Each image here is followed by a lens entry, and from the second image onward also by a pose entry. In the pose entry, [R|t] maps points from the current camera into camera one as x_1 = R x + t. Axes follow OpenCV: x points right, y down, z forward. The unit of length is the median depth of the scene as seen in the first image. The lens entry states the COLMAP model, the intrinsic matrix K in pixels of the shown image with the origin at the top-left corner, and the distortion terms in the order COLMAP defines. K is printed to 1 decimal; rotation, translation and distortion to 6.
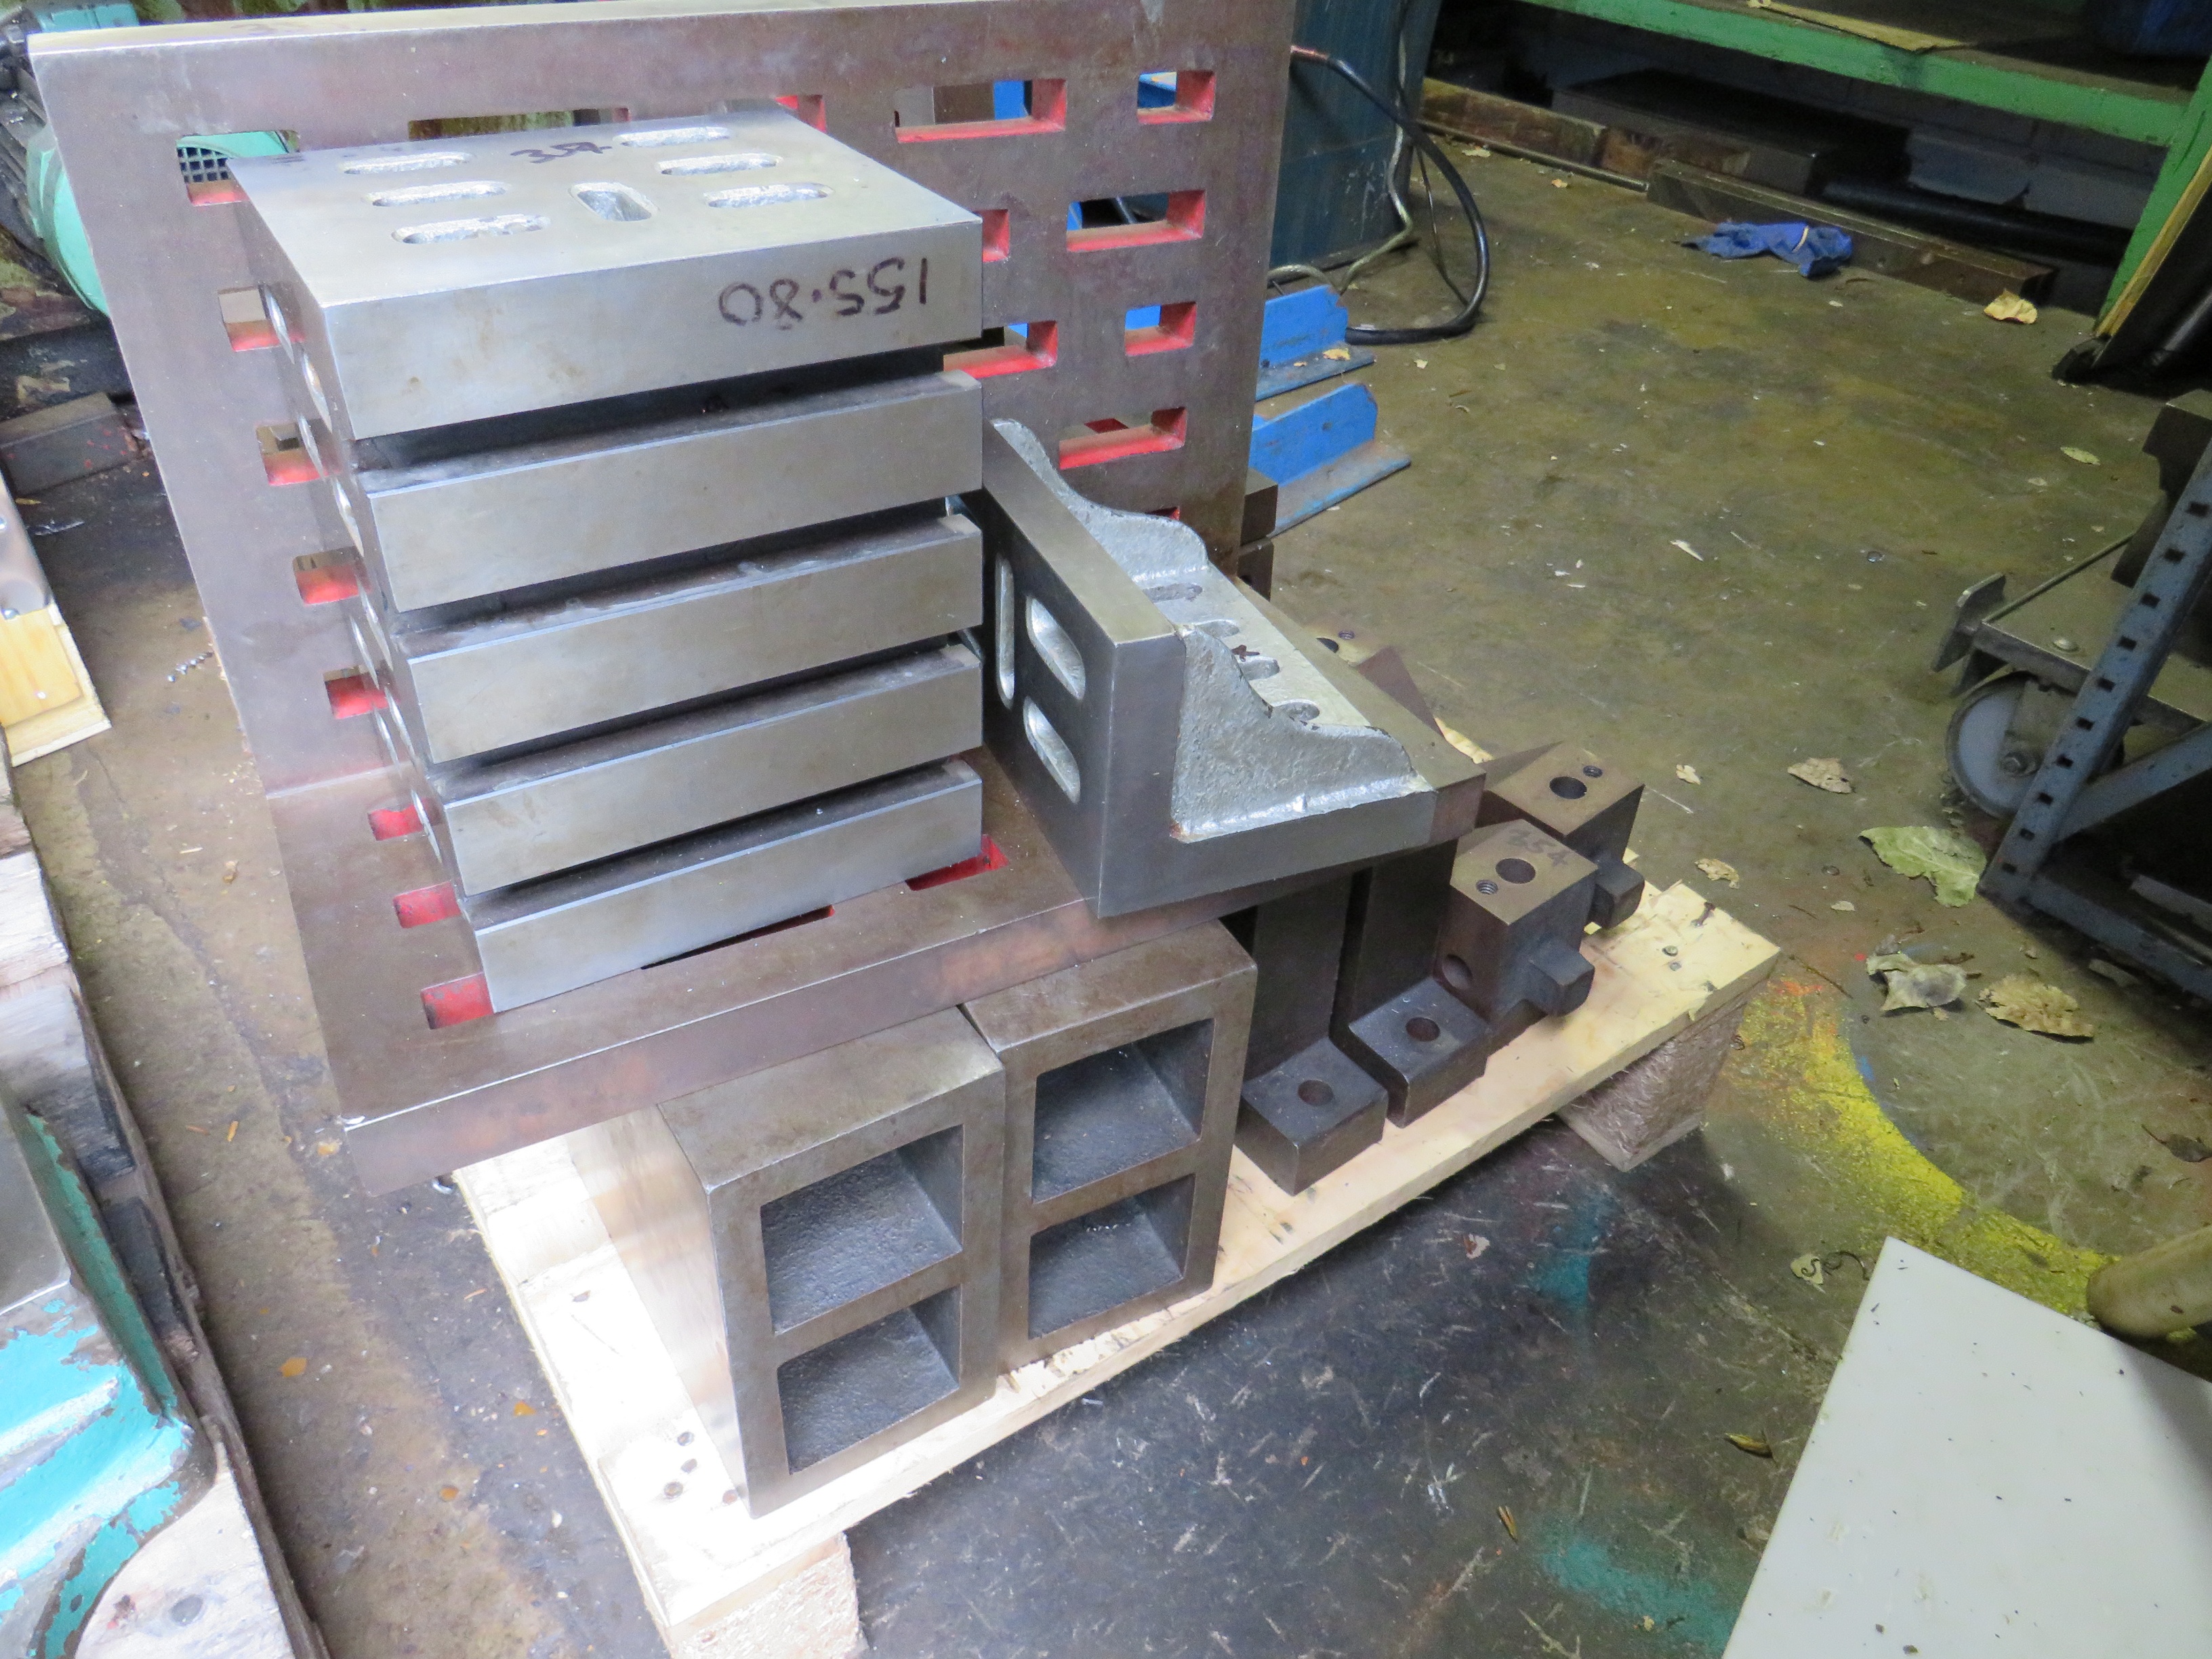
lens RADIAL K [[1580.6, 0, 1098.9], [0, 1580.6, 834.6], [0, 0, 1]] dist [-0.016399, -0.004170]
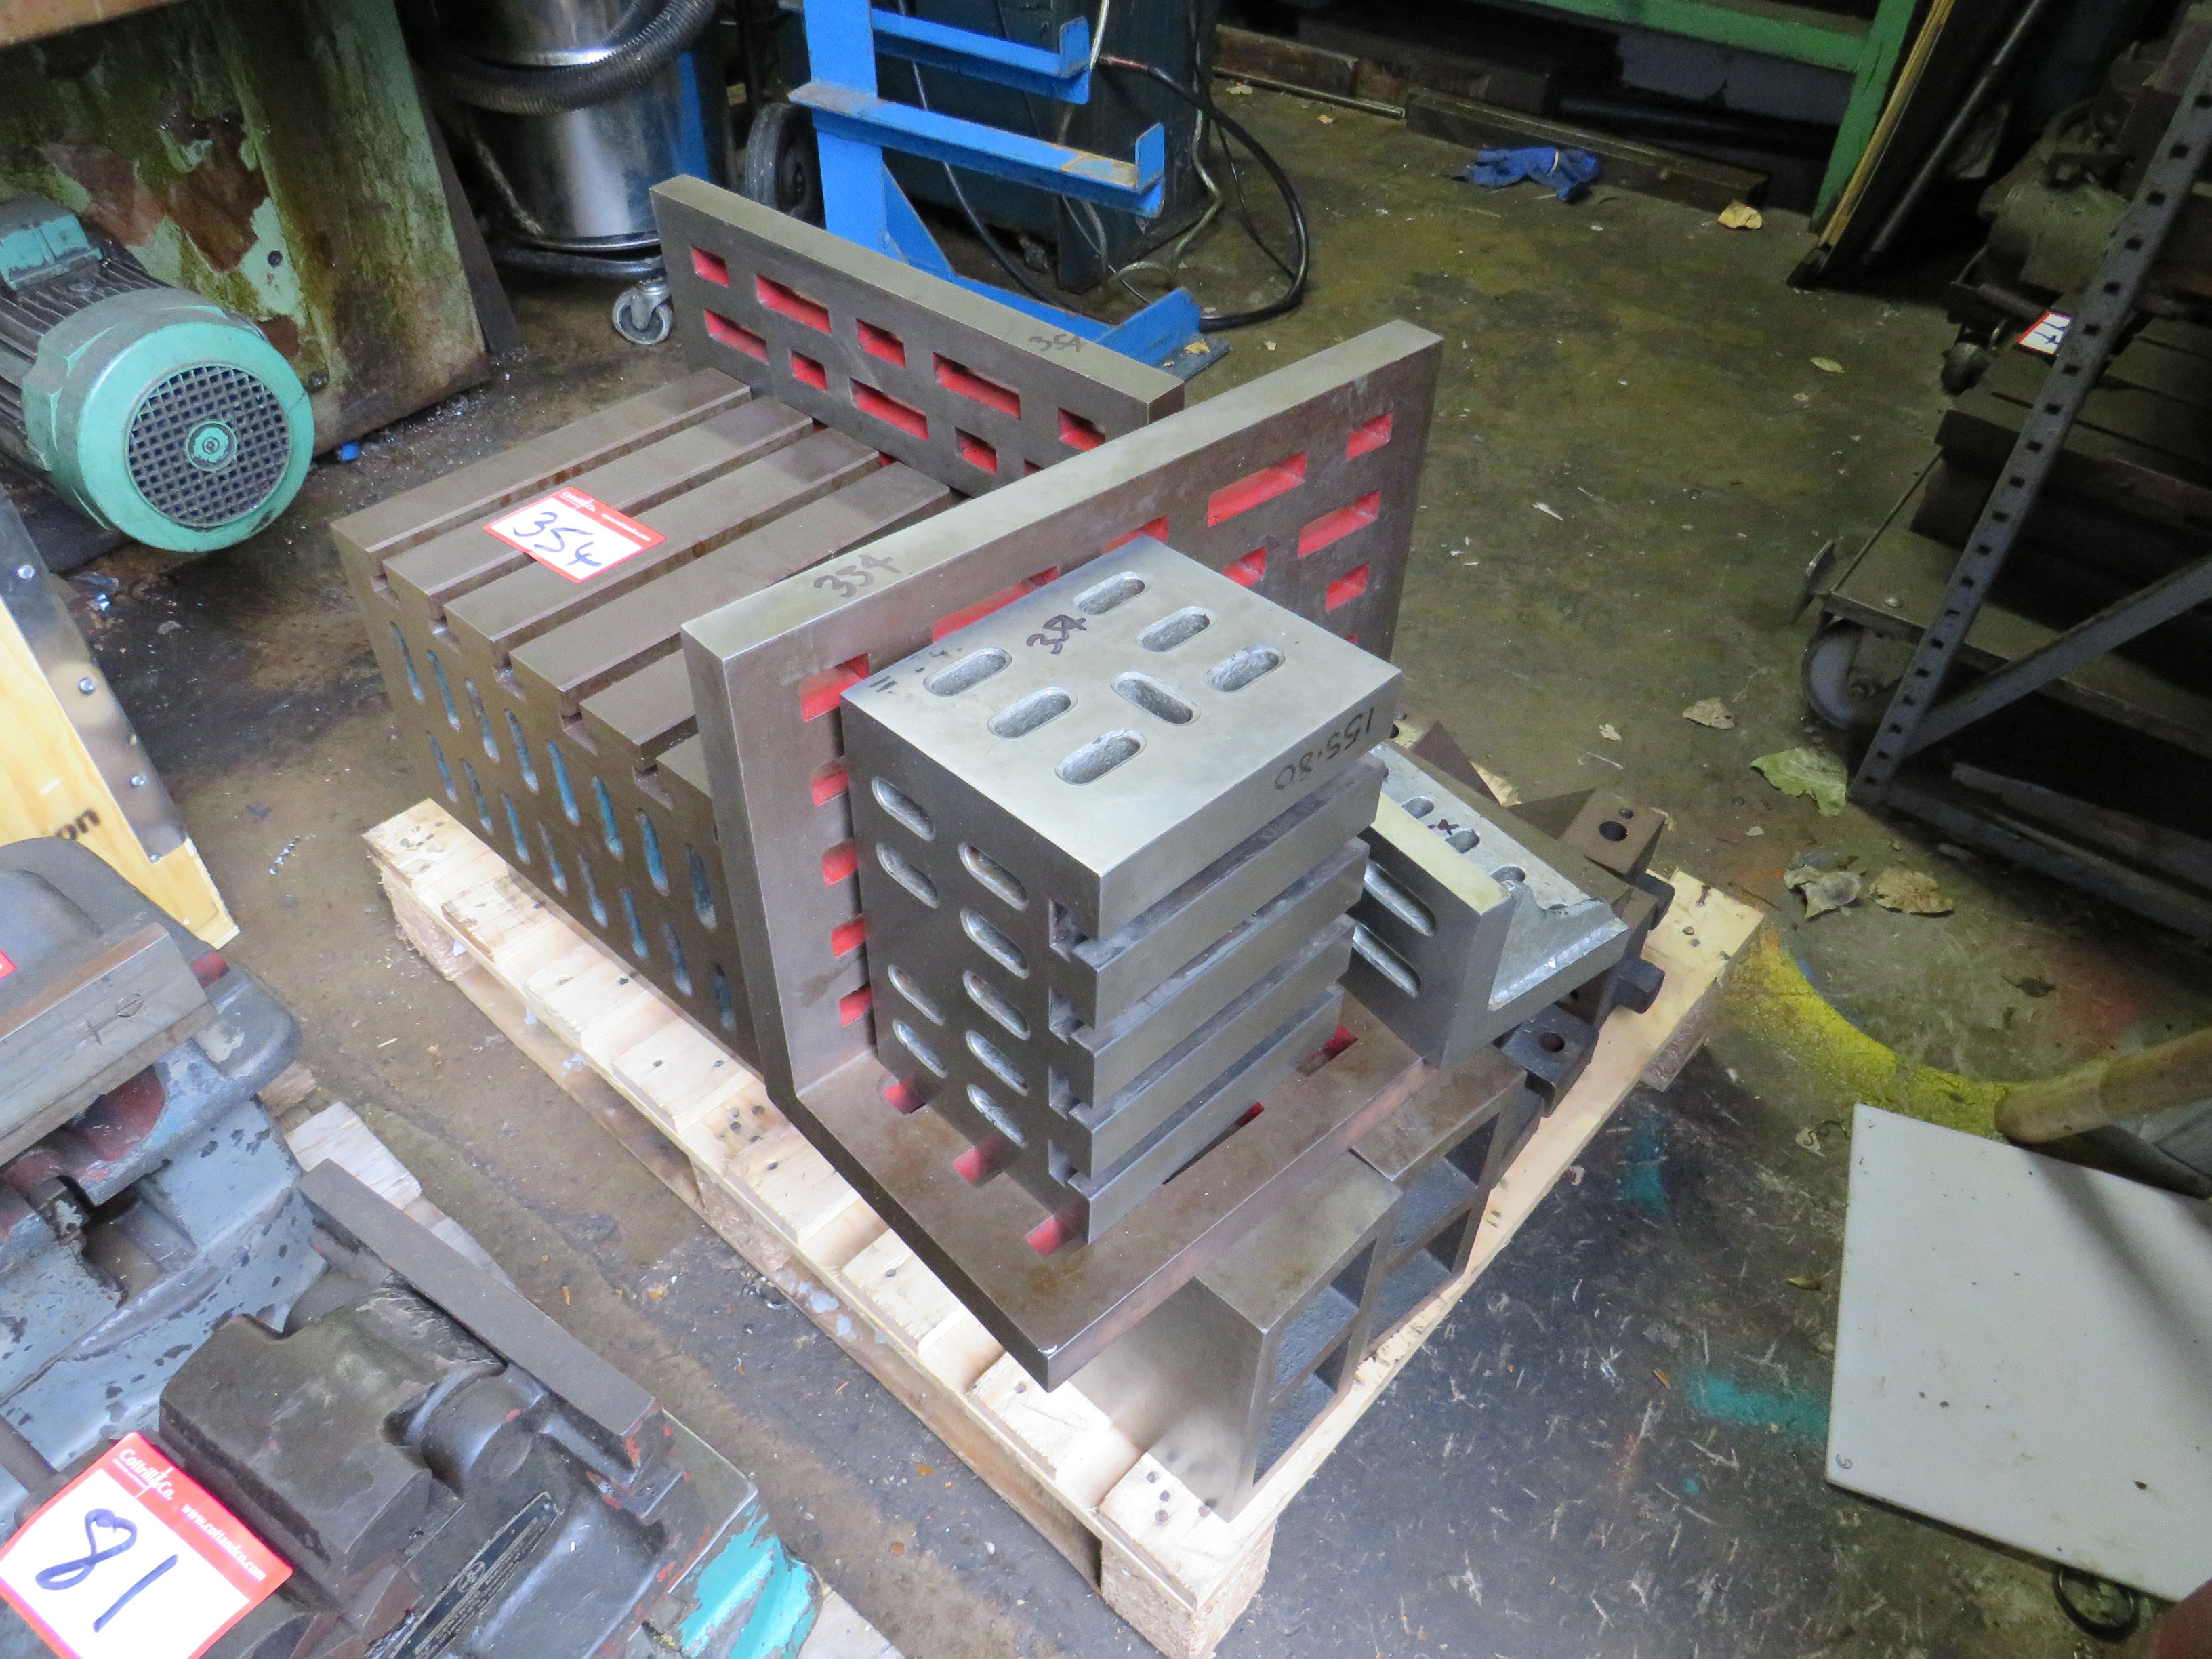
lens RADIAL K [[1575.8, 0, 1106.0], [0, 1575.8, 829.5], [0, 0, 1]] dist [0.002920, -0.057193]
pose [[0.972709, -0.172866, 0.154775, -0.231421], [0.156939, 0.981476, 0.109889, -0.177668], [-0.170904, -0.082600, 0.981819, -0.154438]]
